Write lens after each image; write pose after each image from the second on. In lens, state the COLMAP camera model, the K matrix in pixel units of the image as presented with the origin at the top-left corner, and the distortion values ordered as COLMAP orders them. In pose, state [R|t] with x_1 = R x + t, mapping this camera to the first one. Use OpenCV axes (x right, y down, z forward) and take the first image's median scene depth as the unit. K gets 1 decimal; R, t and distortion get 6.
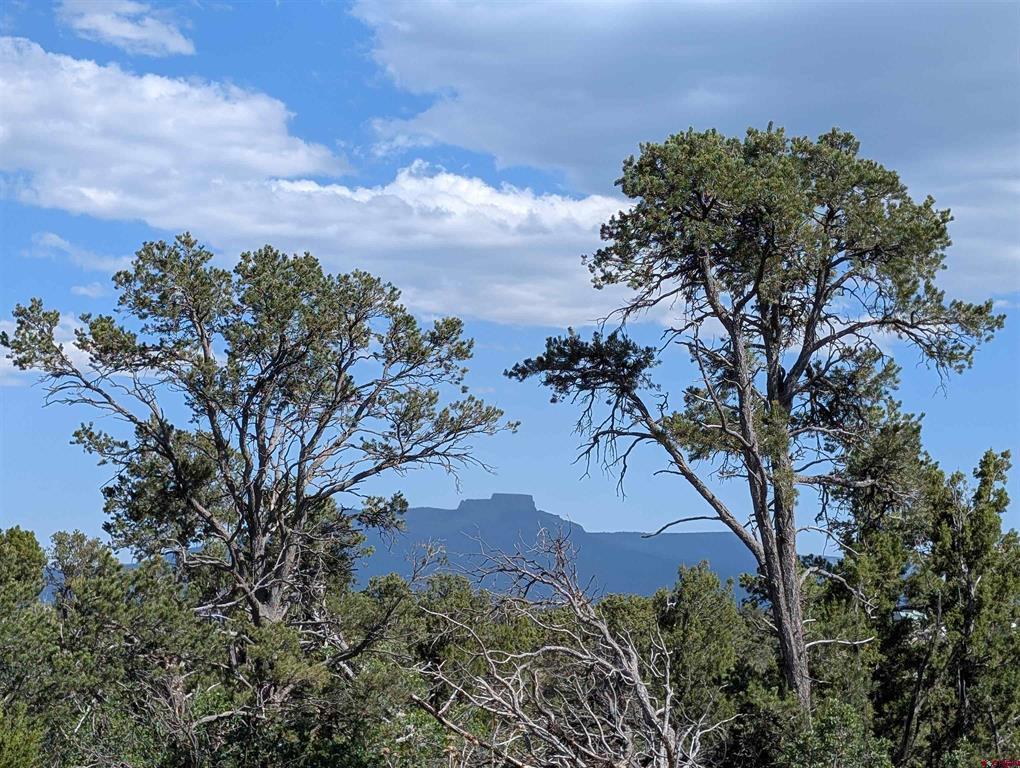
lens RADIAL K [[1643.3, 0, 510.7], [0, 1643.3, 384.1], [0, 0, 1]] dist [0.073465, 0.000000]
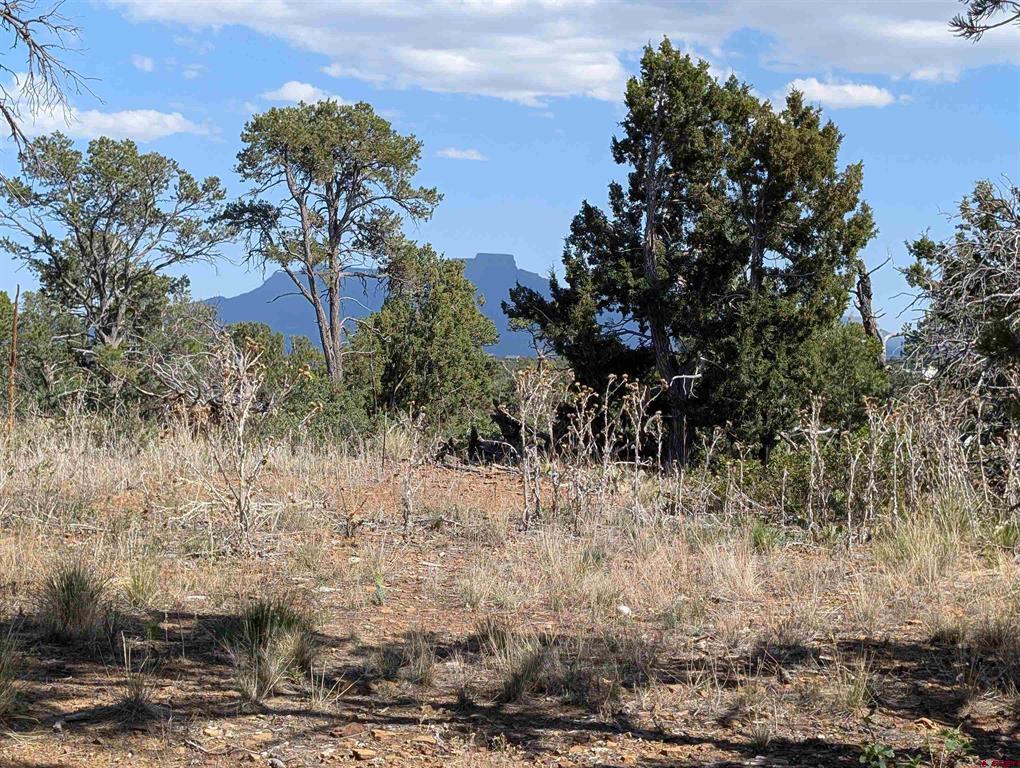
lens RADIAL K [[1643.3, 0, 508.8], [0, 1643.3, 384.3], [0, 0, 1]] dist [0.073465, 0.000000]
pose [[0.999991, 0.004075, -0.000719, 0.297059], [-0.003925, 0.989142, 0.146911, -0.084643], [0.001310, -0.146907, 0.989149, -0.824465]]
